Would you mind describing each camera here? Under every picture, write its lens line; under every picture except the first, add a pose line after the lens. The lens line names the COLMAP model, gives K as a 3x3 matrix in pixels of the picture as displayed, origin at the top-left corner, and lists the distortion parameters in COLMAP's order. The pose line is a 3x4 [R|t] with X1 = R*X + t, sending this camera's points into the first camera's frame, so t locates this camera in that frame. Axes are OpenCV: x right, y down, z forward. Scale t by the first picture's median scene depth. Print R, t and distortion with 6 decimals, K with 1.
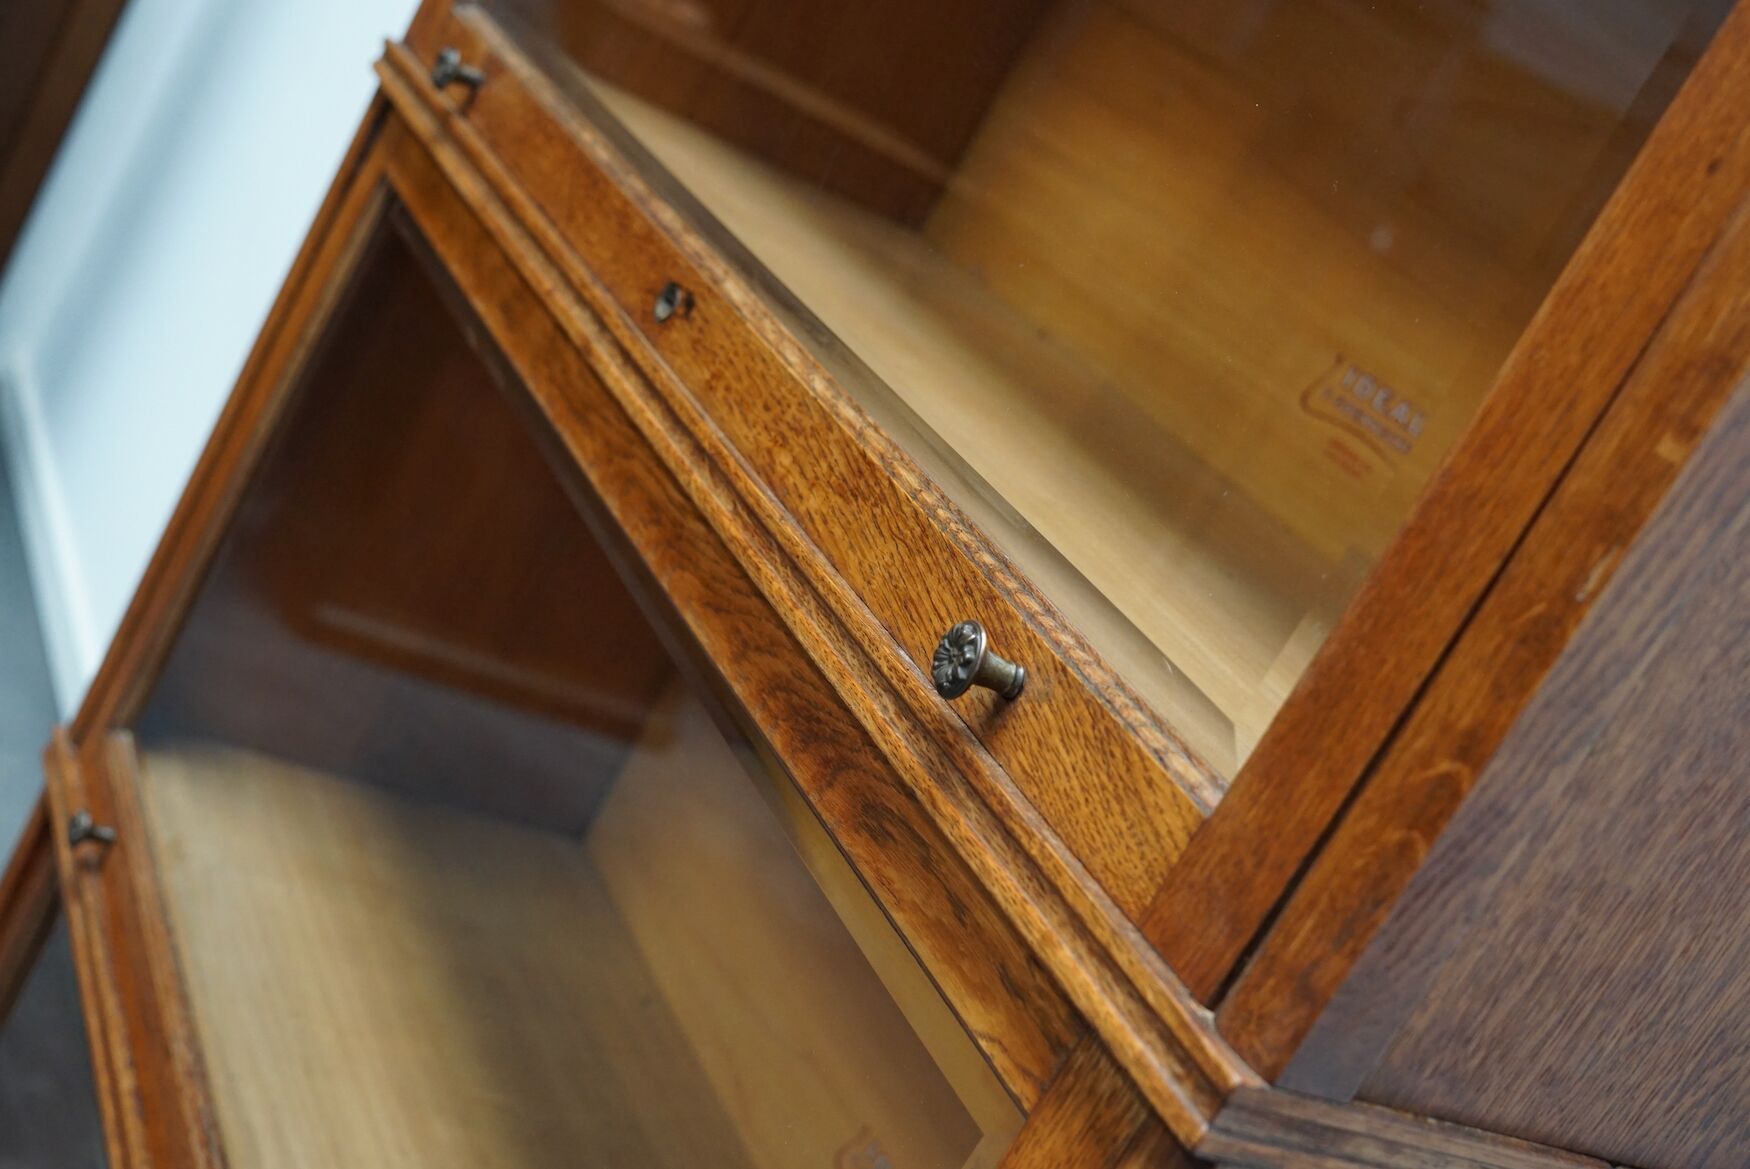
lens RADIAL K [[2267.9, 0, 875.0], [0, 2267.9, 584.5], [0, 0, 1]] dist [-0.133567, 0.226076]
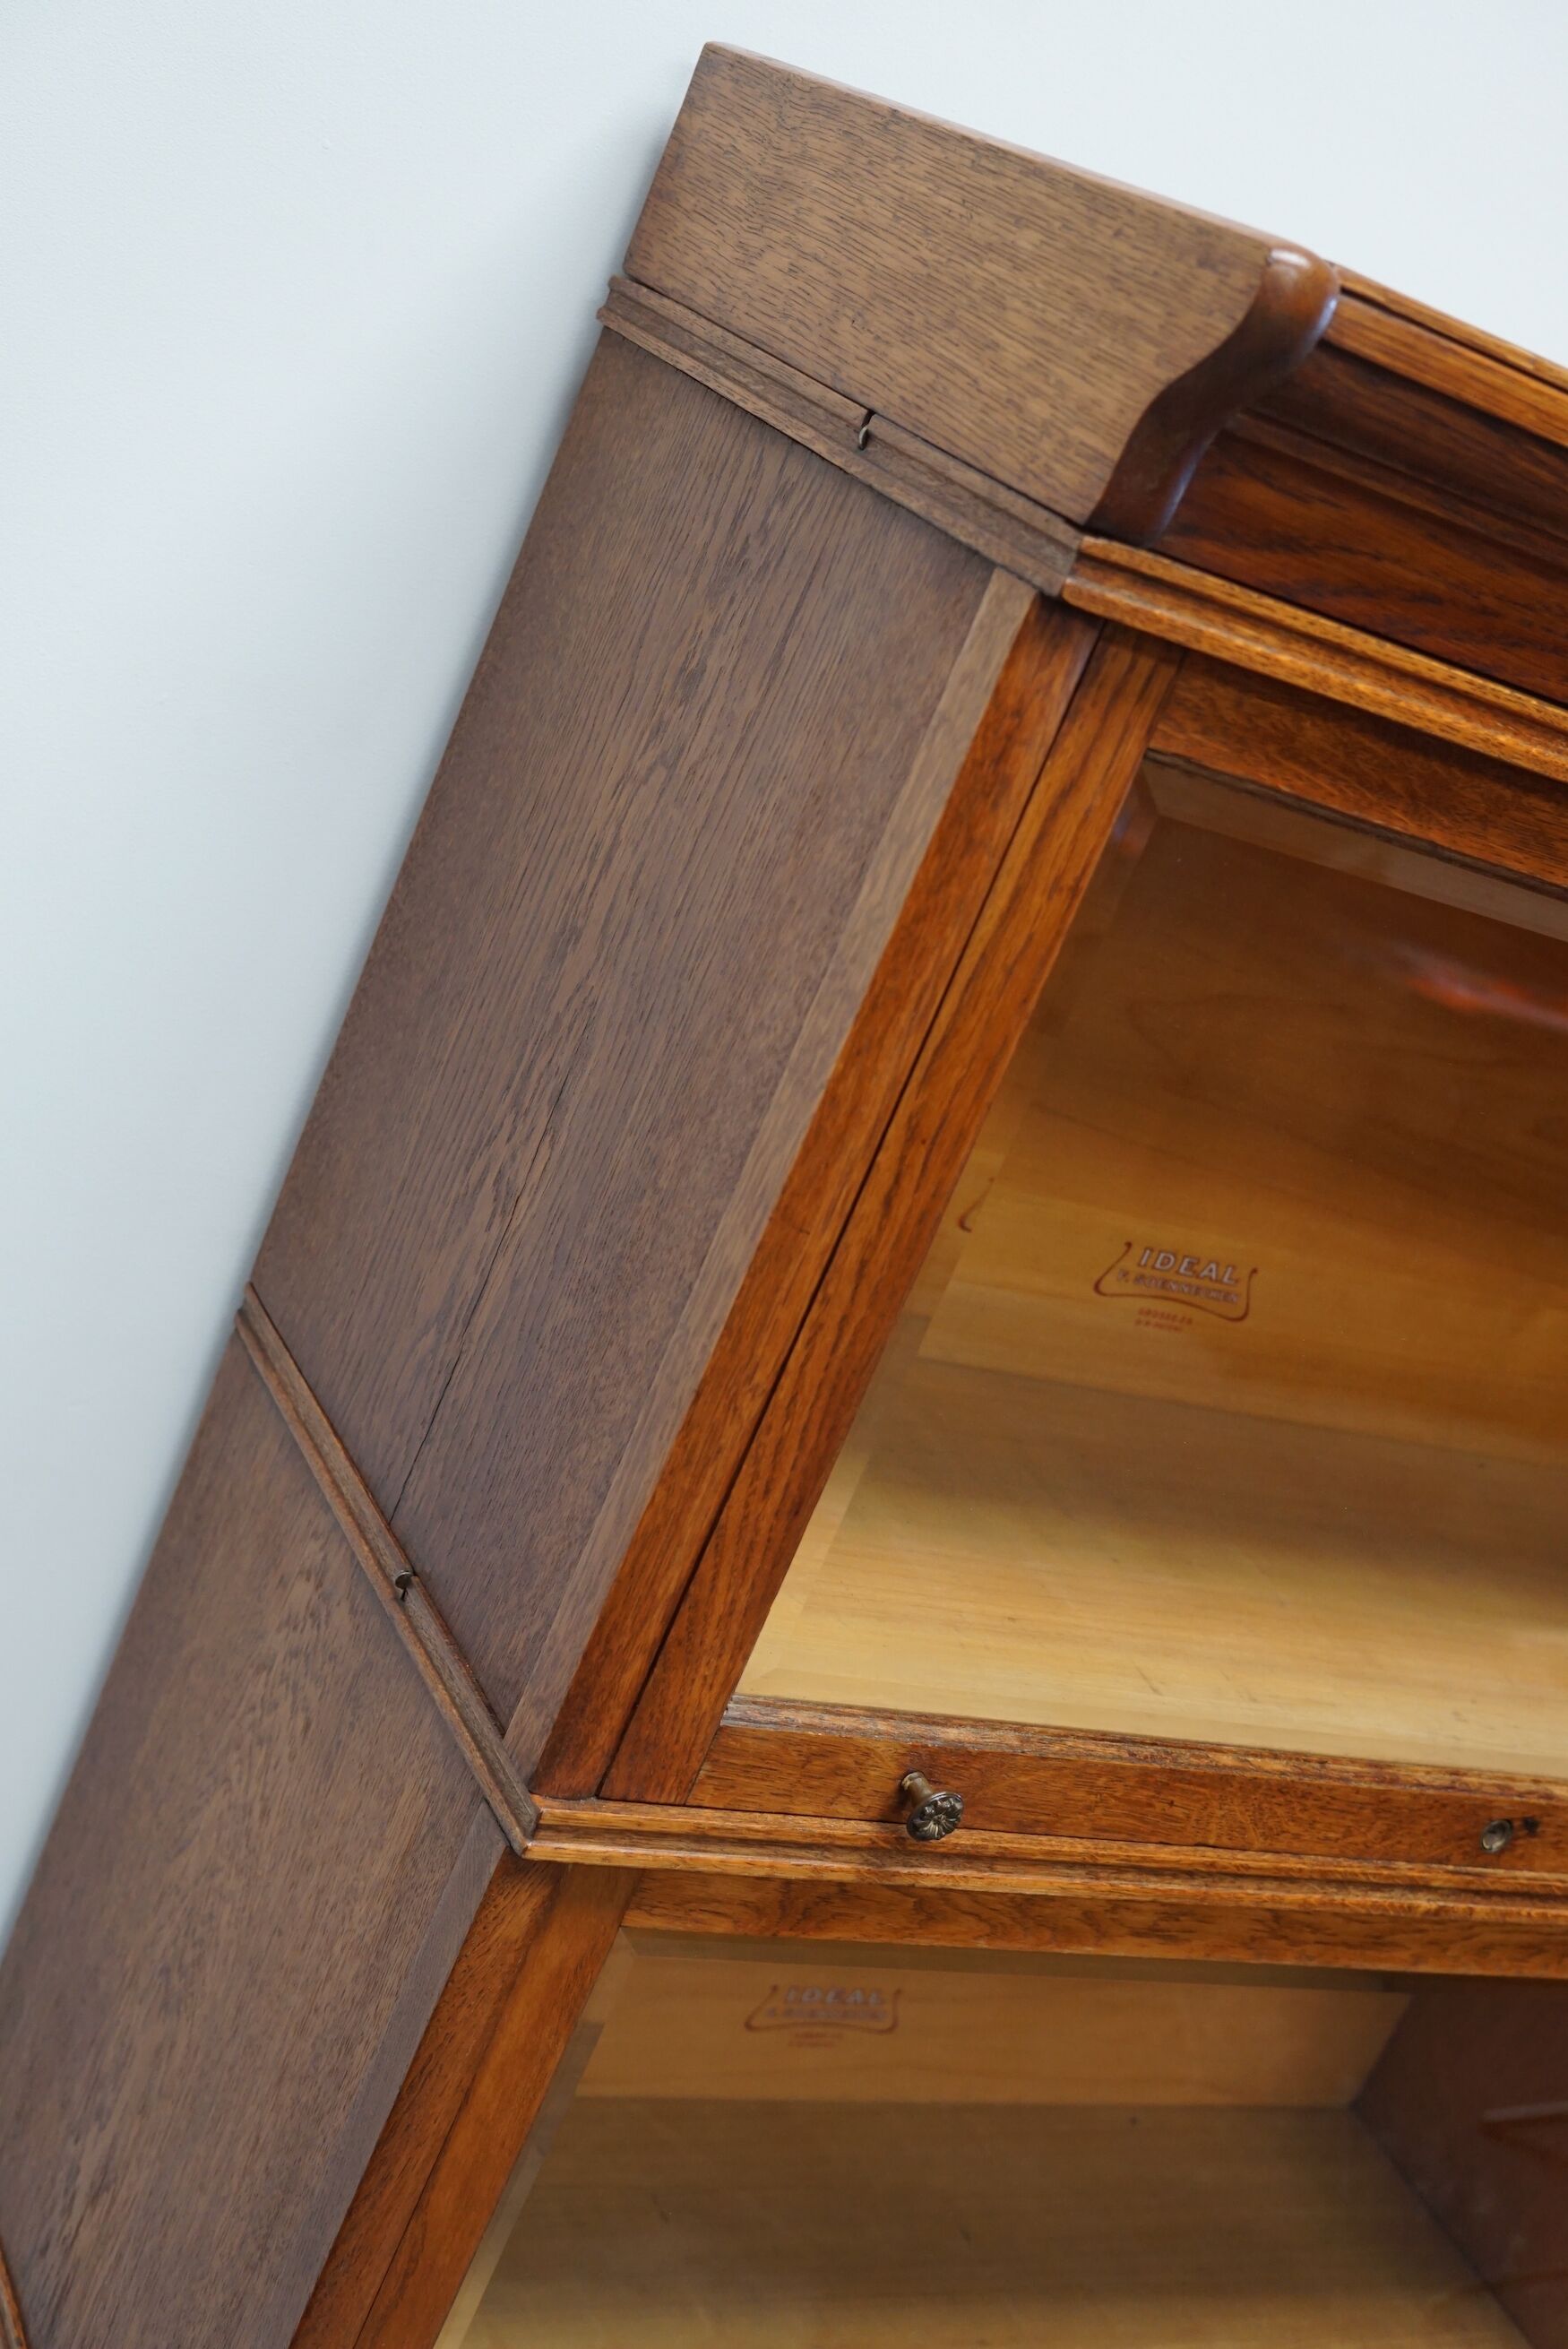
lens RADIAL K [[3043.8, 0, 784.0], [0, 3043.8, 1174.5], [0, 0, 1]] dist [-0.133567, 0.226076]
pose [[0.191111, -0.707947, 0.679917, -1.336473], [-0.054406, 0.683980, 0.727469, -2.007290], [-0.980060, -0.176019, 0.092199, 1.826798]]
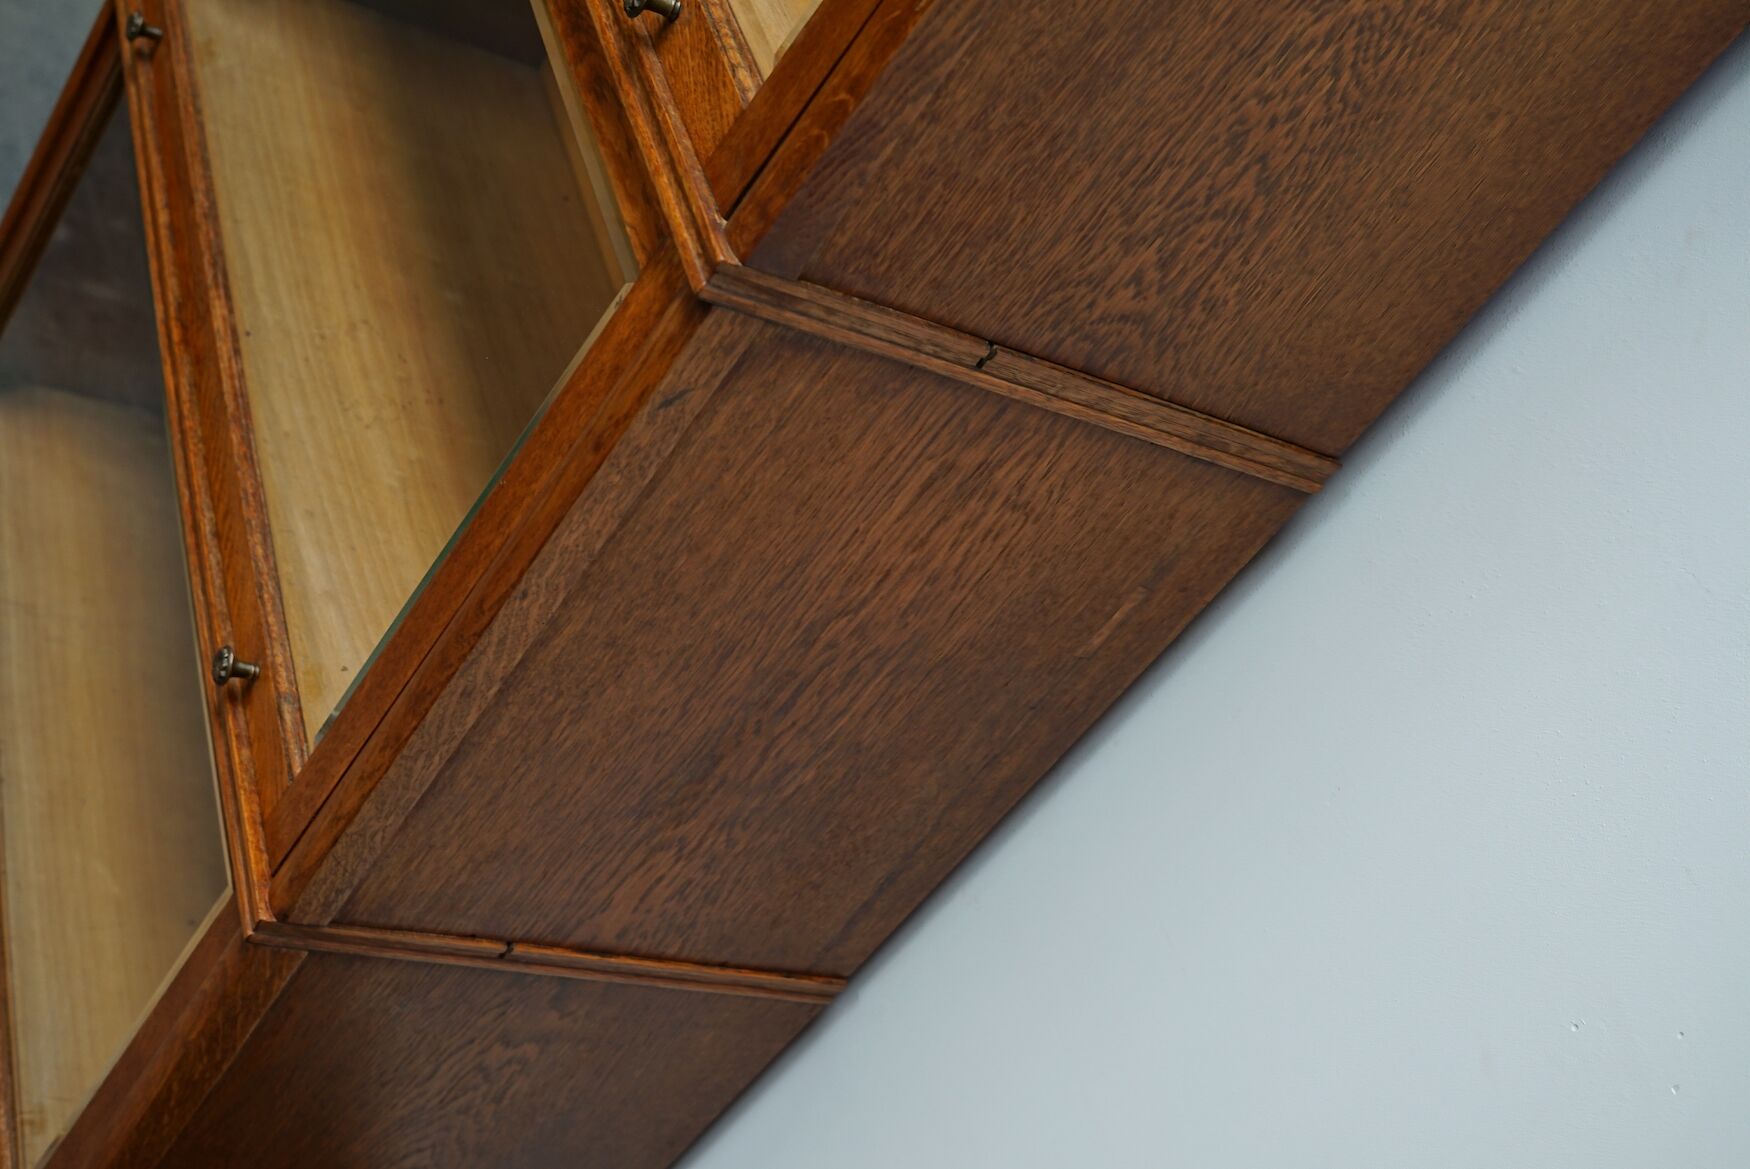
lens RADIAL K [[2267.9, 0, 875.0], [0, 2267.9, 584.5], [0, 0, 1]] dist [-0.133567, 0.226076]
pose [[0.993358, 0.112171, -0.025634, 0.301794], [-0.097474, 0.938744, 0.330543, -0.121150], [0.061141, -0.325849, 0.943443, -0.657251]]
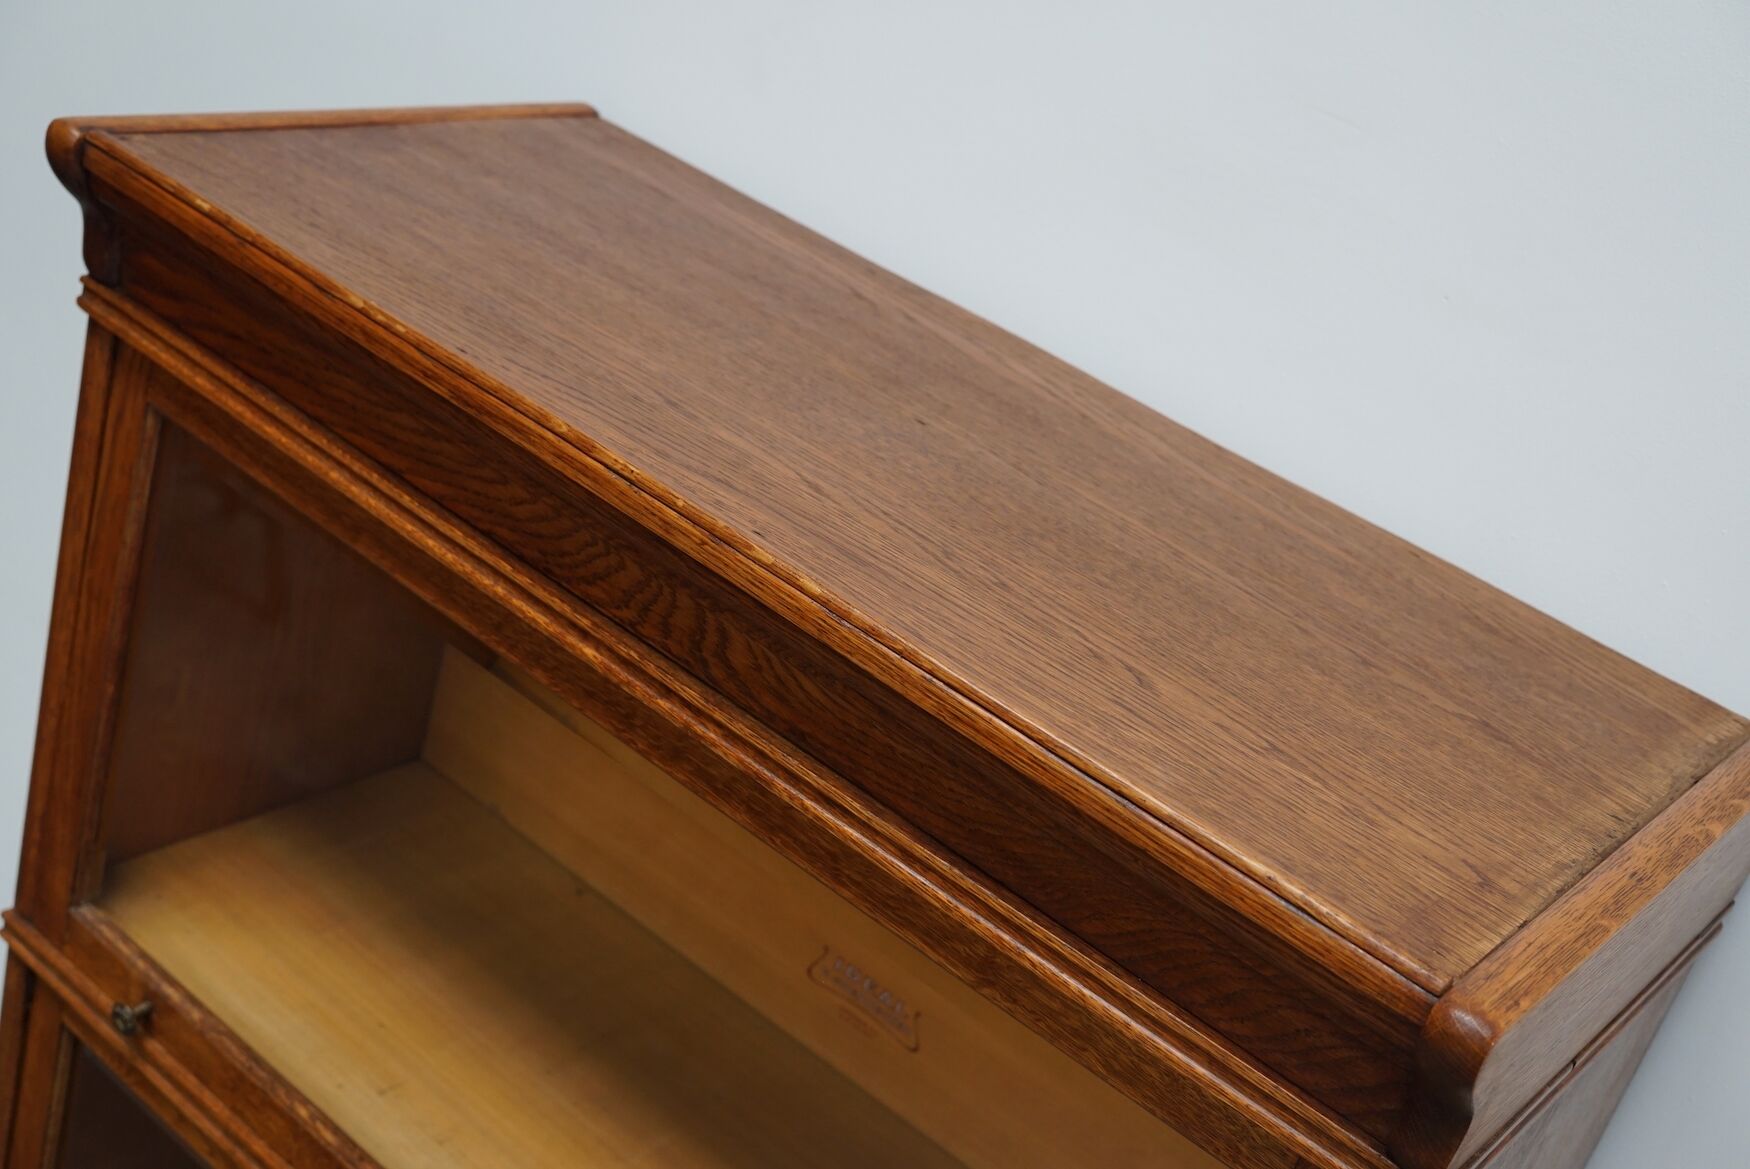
lens RADIAL K [[2265.7, 0, 875.0], [0, 2265.7, 584.5], [0, 0, 1]] dist [-0.177139, 0.408761]
pose [[0.891866, -0.392635, 0.224529, 0.006003], [0.294506, 0.880877, 0.370569, -1.460201], [-0.343281, -0.264373, 0.901258, -0.424772]]
